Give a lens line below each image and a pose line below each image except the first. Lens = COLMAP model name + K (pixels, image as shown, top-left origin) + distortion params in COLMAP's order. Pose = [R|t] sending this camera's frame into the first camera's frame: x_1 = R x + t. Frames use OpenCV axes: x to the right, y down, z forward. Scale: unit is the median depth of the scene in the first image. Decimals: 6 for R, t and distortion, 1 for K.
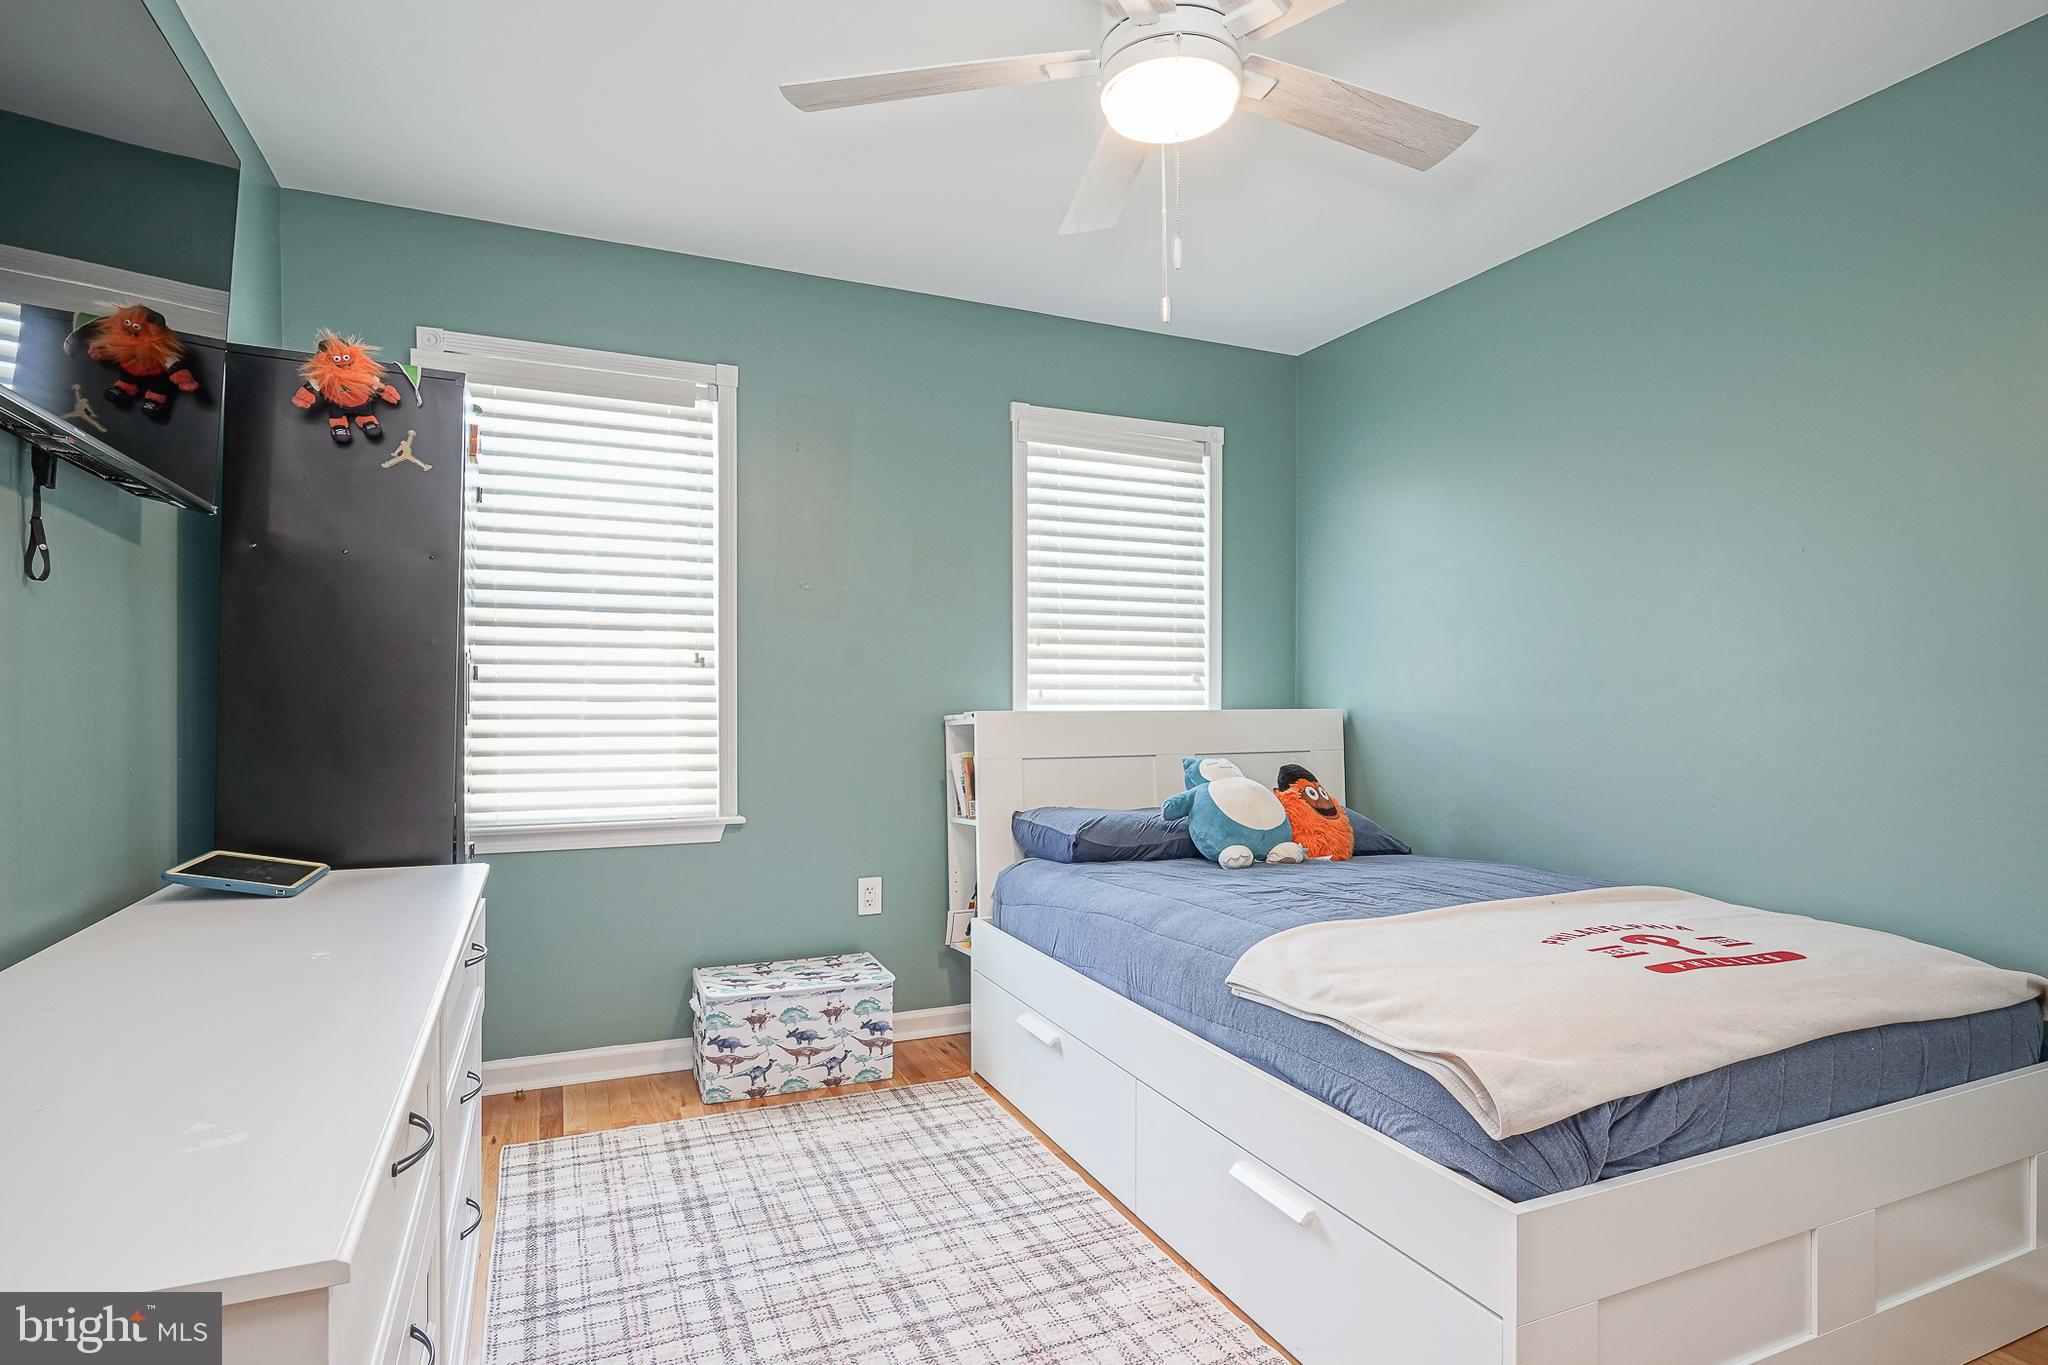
lens RADIAL K [[987.7, 0, 1060.8], [0, 987.7, 696.4], [0, 0, 1]] dist [-0.009070, 0.004368]
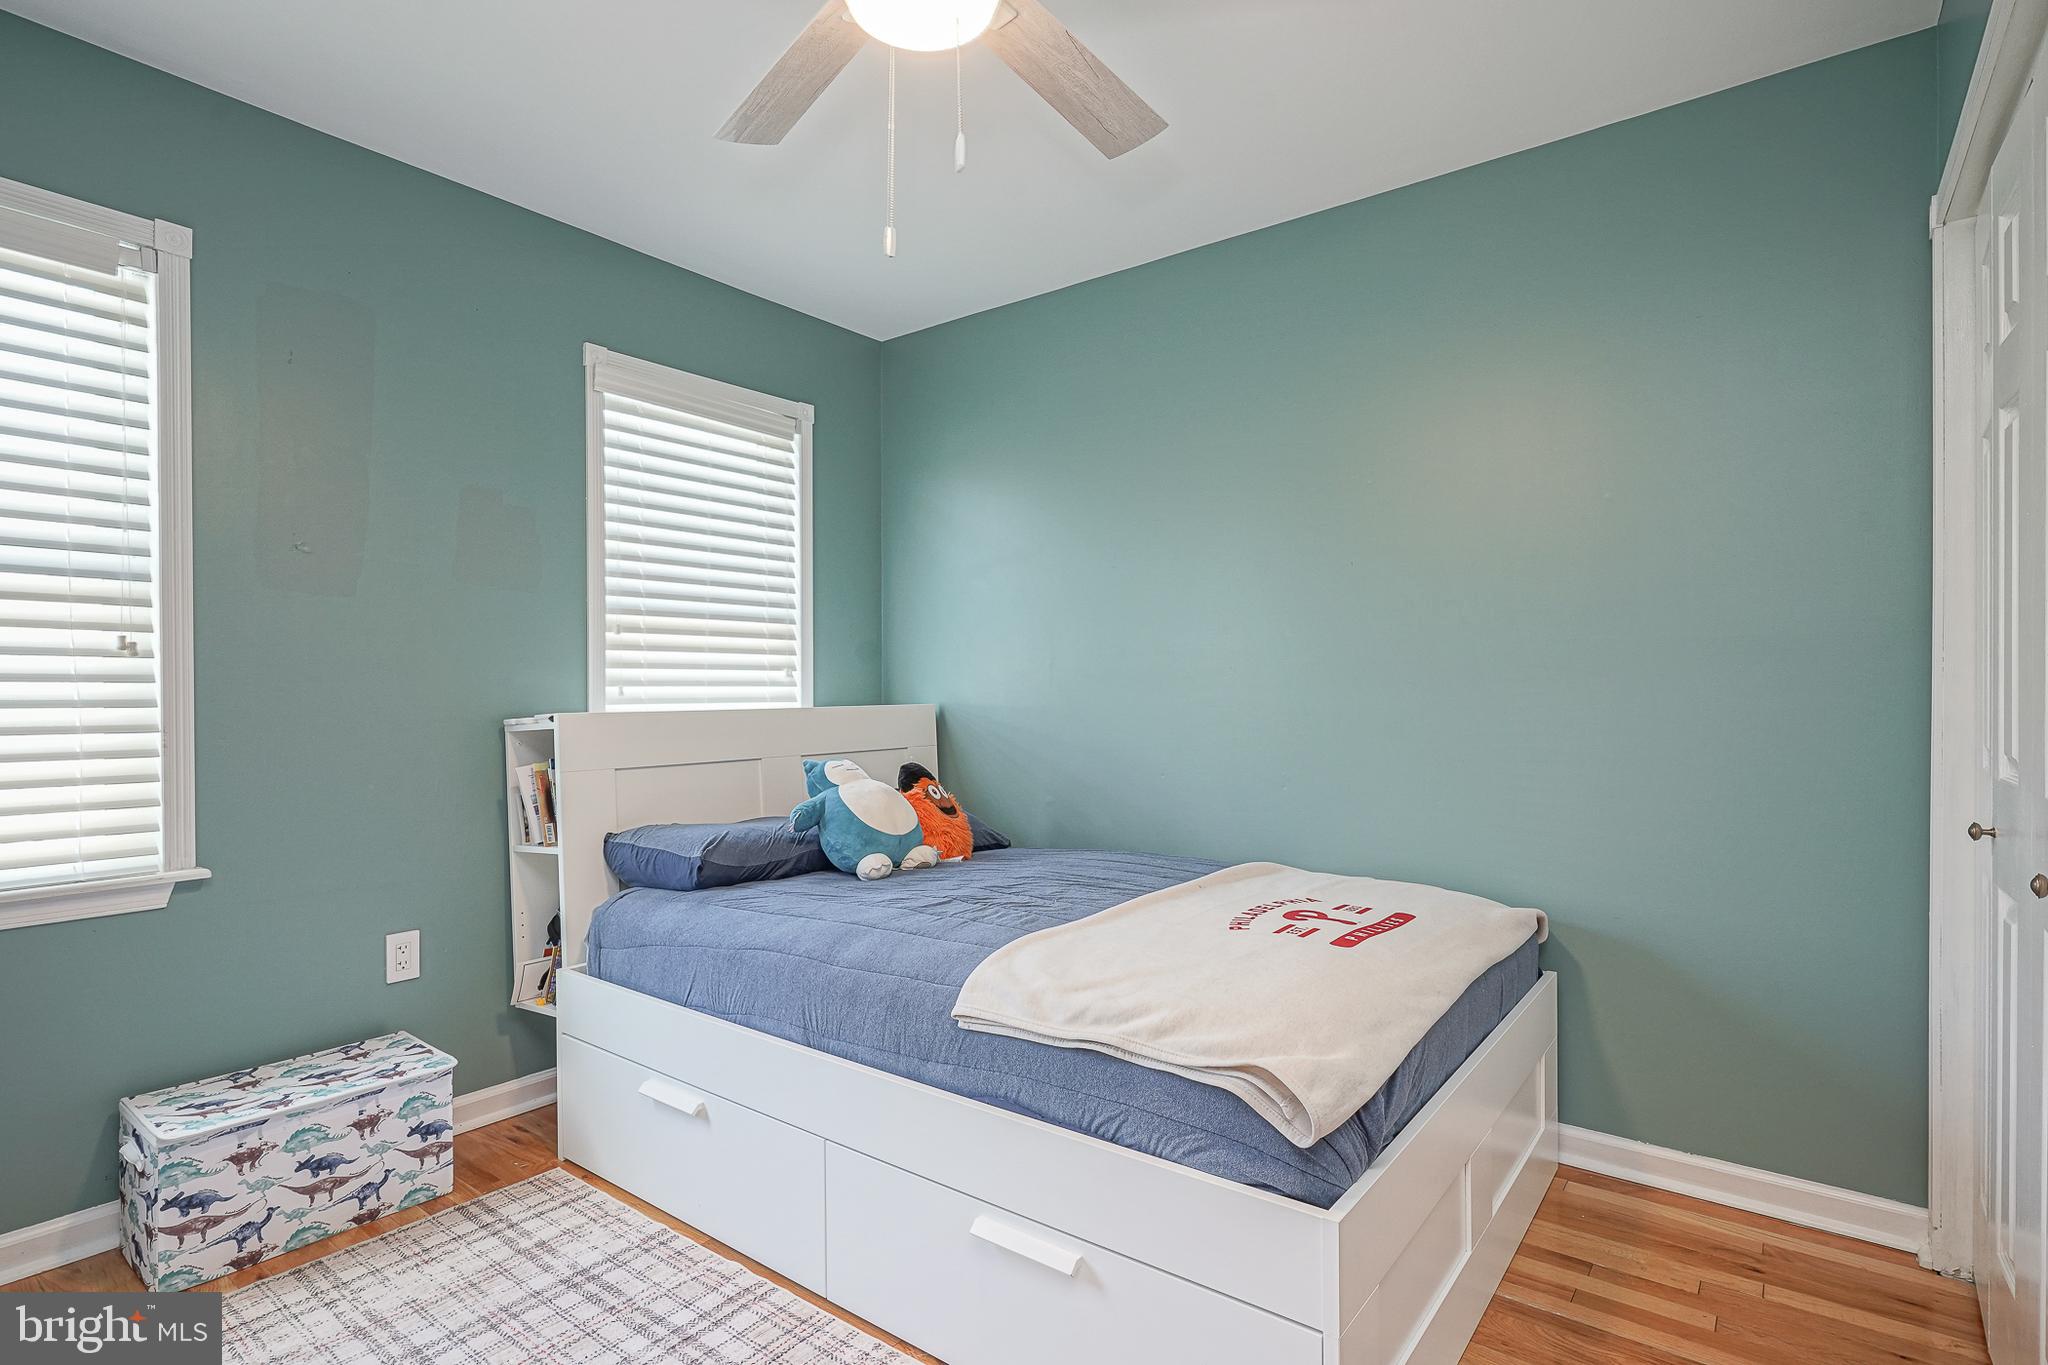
lens RADIAL K [[987.7, 0, 1023.5], [0, 987.7, 688.1], [0, 0, 1]] dist [-0.009070, 0.004368]
pose [[0.898495, -0.005717, 0.438946, -0.111425], [0.007327, 0.999971, -0.001974, -0.001583], [-0.438922, 0.004990, 0.898511, 0.118609]]
